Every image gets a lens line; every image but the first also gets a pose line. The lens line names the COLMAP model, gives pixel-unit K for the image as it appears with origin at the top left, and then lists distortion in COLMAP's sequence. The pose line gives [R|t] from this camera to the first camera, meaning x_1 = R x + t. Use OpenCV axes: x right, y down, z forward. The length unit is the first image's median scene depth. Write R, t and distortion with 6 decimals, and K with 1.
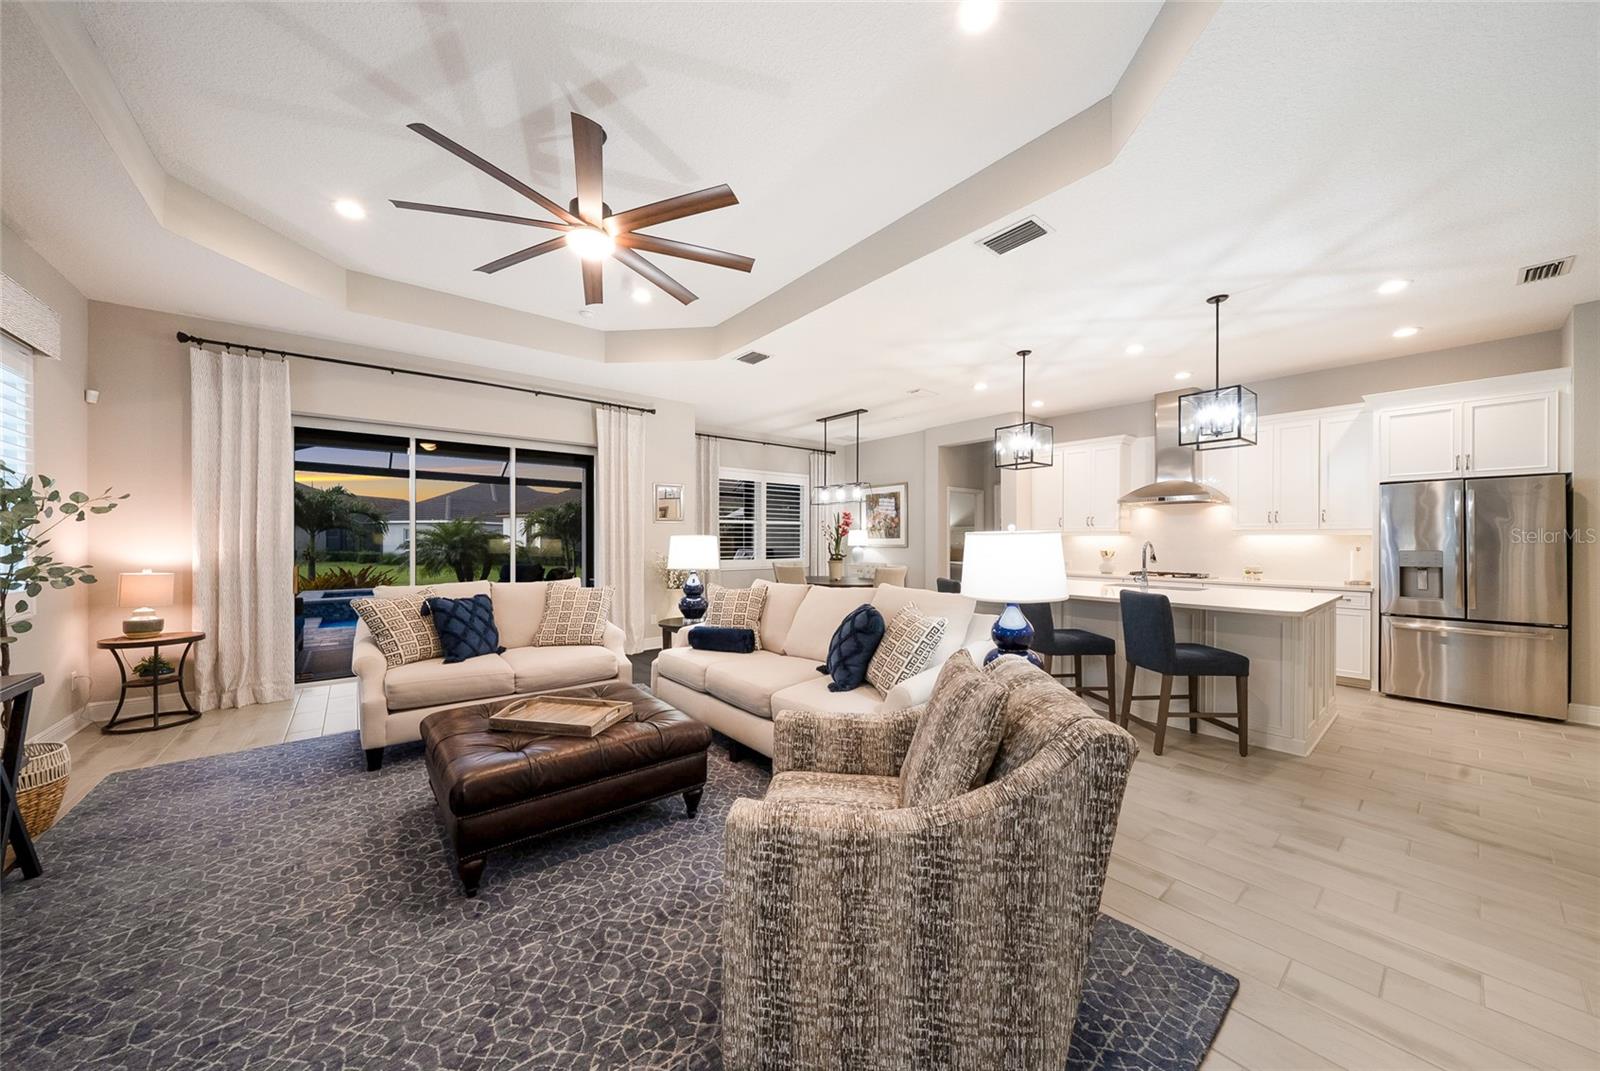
lens RADIAL K [[558.0, 0, 802.0], [0, 558.0, 542.0], [0, 0, 1]] dist [-0.000416, 0.000080]
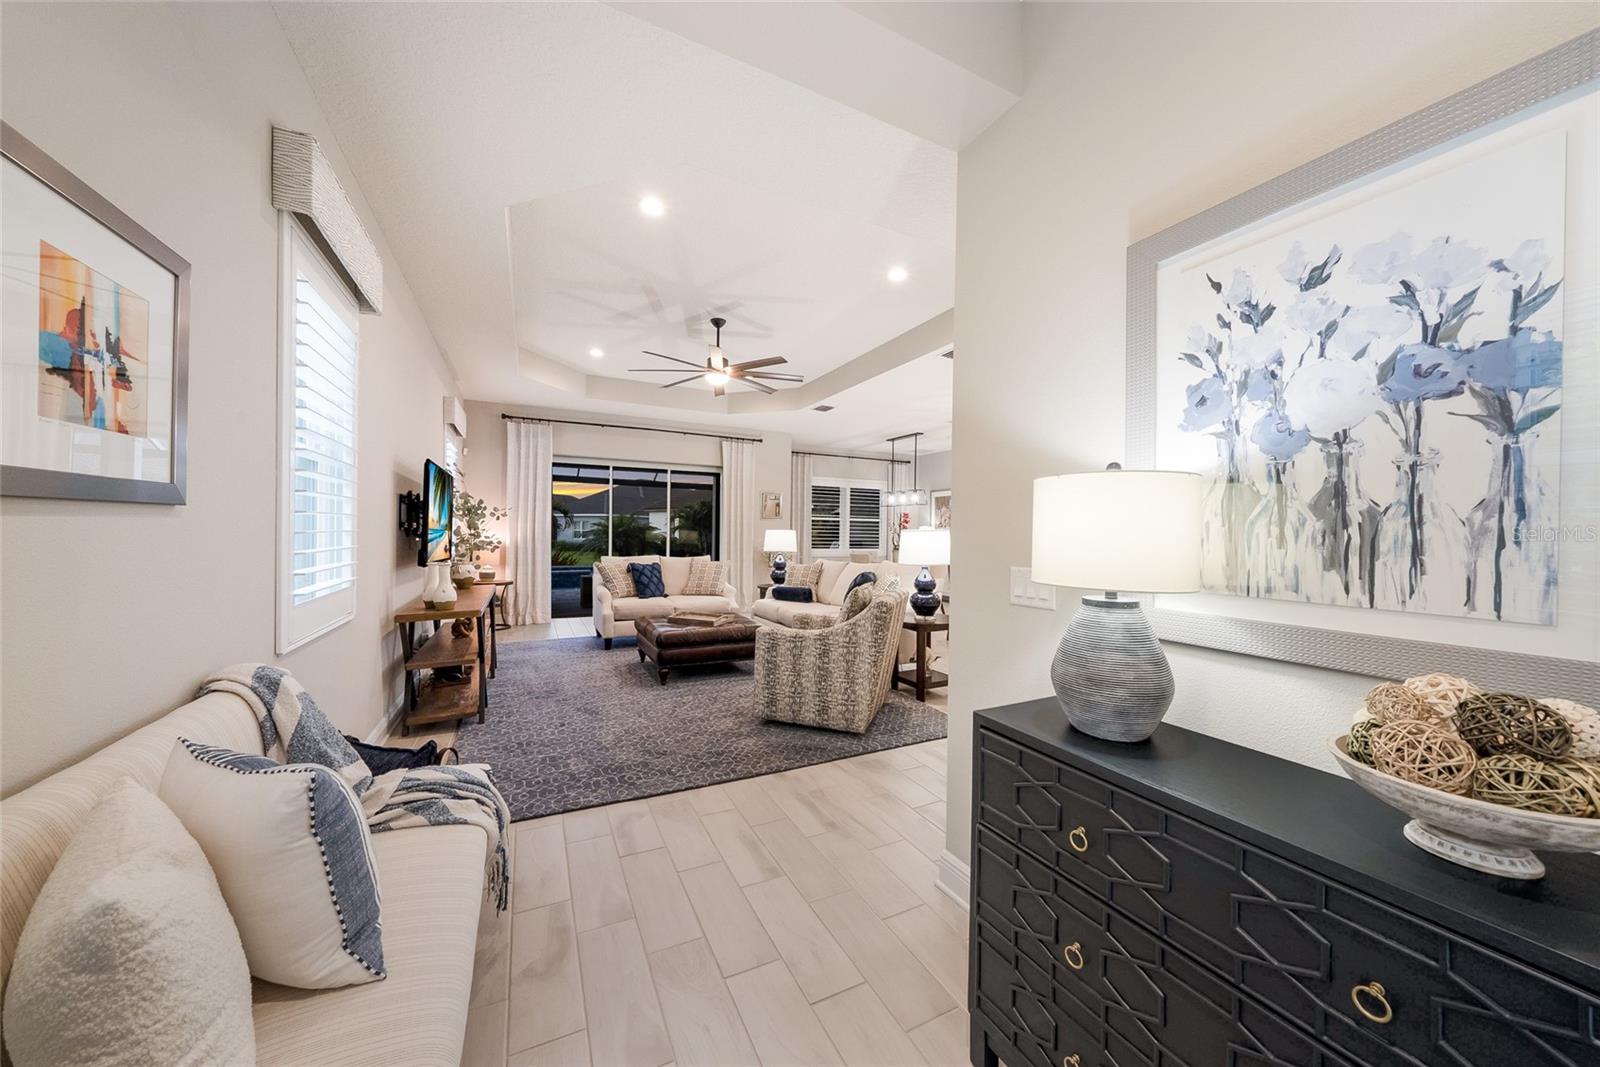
lens RADIAL K [[558.0, 0, 797.5], [0, 558.0, 532.6], [0, 0, 1]] dist [-0.000416, 0.000080]
pose [[0.974572, 0.012160, -0.223745, 0.202787], [-0.013425, 0.999901, -0.004136, 0.002827], [0.223673, 0.007034, 0.974639, -0.501792]]
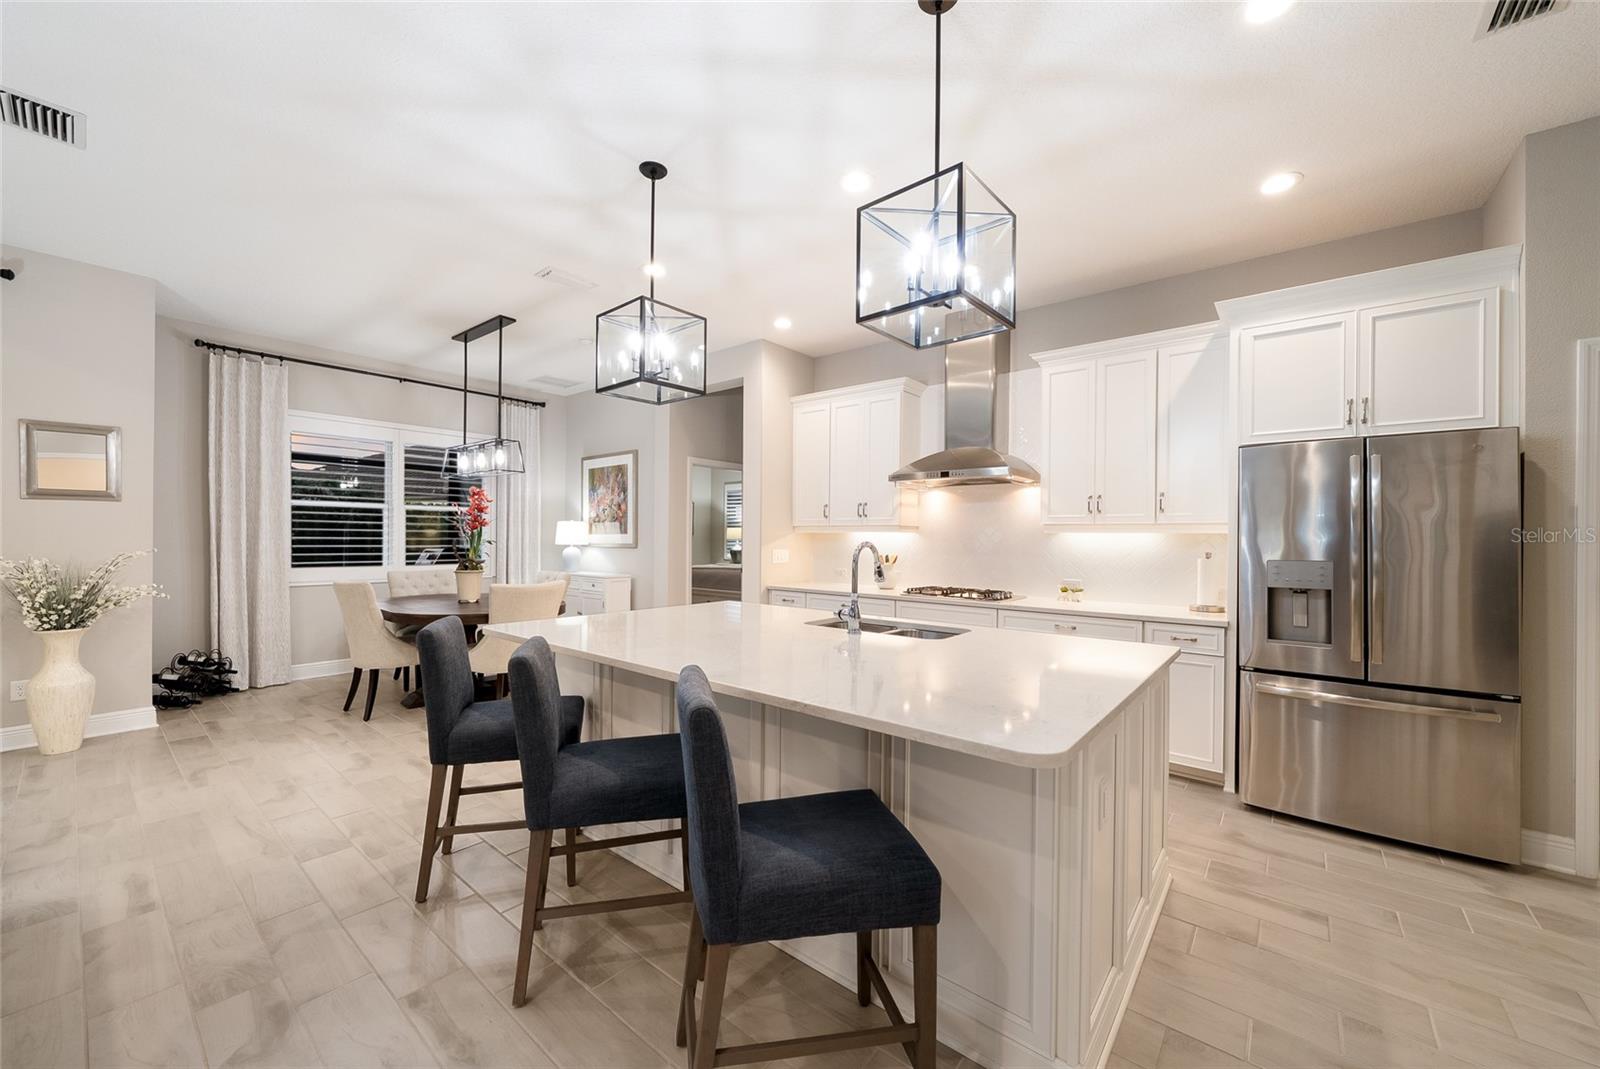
lens RADIAL K [[619.3, 0, 803.0], [0, 619.3, 539.3], [0, 0, 1]] dist [-0.001392, 0.000594]
pose [[0.980065, 0.006467, 0.198574, 0.465534], [-0.006550, 0.999979, -0.000243, -0.002943], [-0.198571, -0.001063, 0.980086, 0.460601]]
